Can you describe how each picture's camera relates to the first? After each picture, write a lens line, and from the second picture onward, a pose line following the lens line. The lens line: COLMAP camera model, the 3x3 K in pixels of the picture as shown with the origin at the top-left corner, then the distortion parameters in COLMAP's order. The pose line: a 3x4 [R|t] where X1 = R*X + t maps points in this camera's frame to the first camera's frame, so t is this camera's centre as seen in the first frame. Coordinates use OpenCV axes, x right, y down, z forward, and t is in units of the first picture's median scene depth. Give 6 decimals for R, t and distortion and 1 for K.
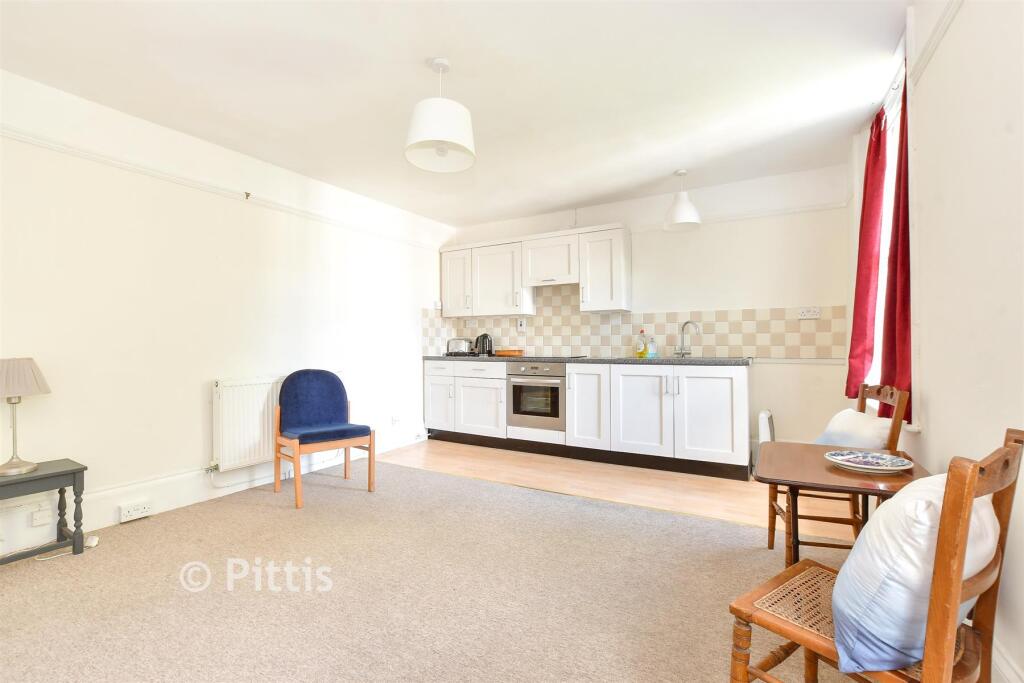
lens RADIAL K [[461.5, 0, 499.6], [0, 461.5, 340.5], [0, 0, 1]] dist [-0.001398, -0.000236]
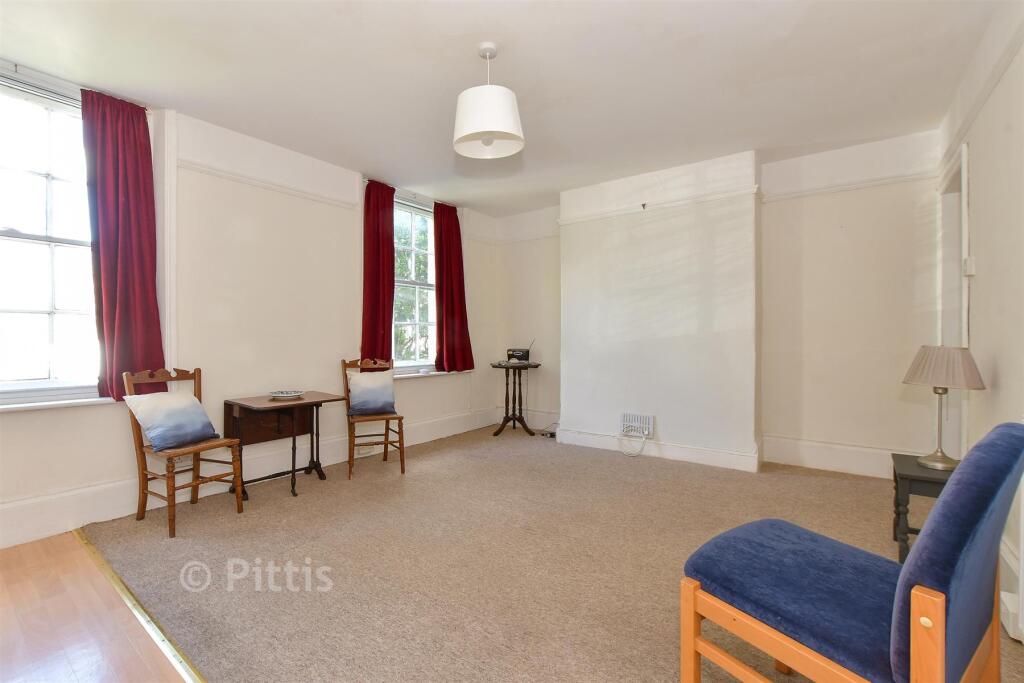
lens RADIAL K [[461.5, 0, 499.6], [0, 461.5, 340.5], [0, 0, 1]] dist [-0.001398, -0.000236]
pose [[-0.992240, -0.000319, 0.124339, -0.267852], [-0.000025, 0.999997, 0.002366, 0.025148], [-0.124339, 0.002344, -0.992237, 1.913591]]
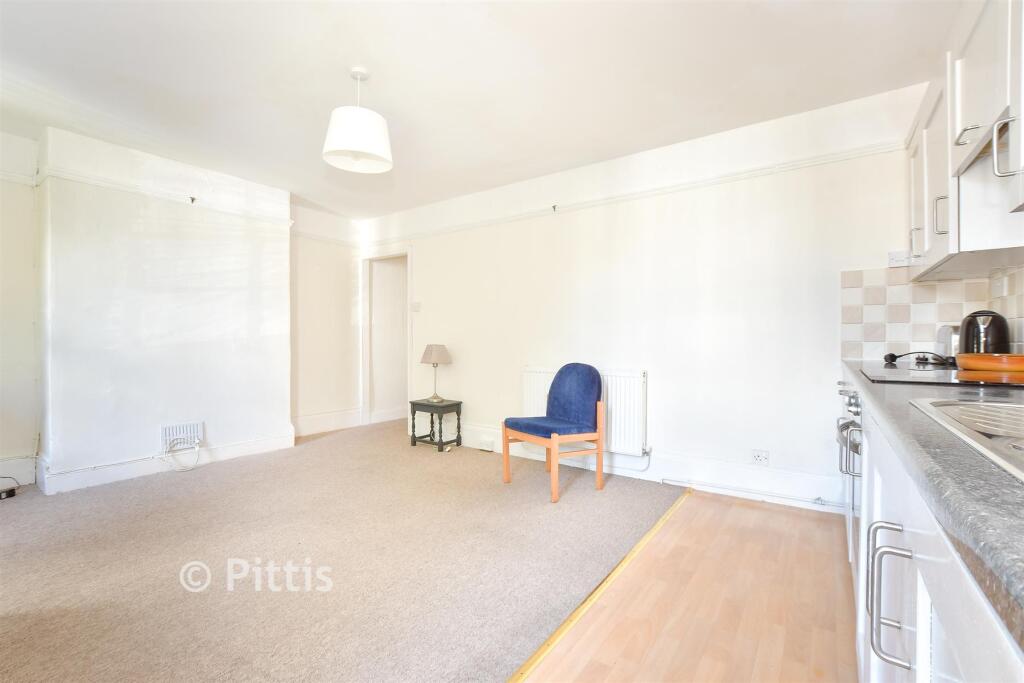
lens RADIAL K [[461.5, 0, 499.6], [0, 461.5, 340.5], [0, 0, 1]] dist [-0.001398, -0.000236]
pose [[-0.090782, 0.001840, -0.995869, 0.867114], [0.003386, 0.999993, 0.001539, 0.018895], [0.995865, -0.003233, -0.090788, 1.374170]]
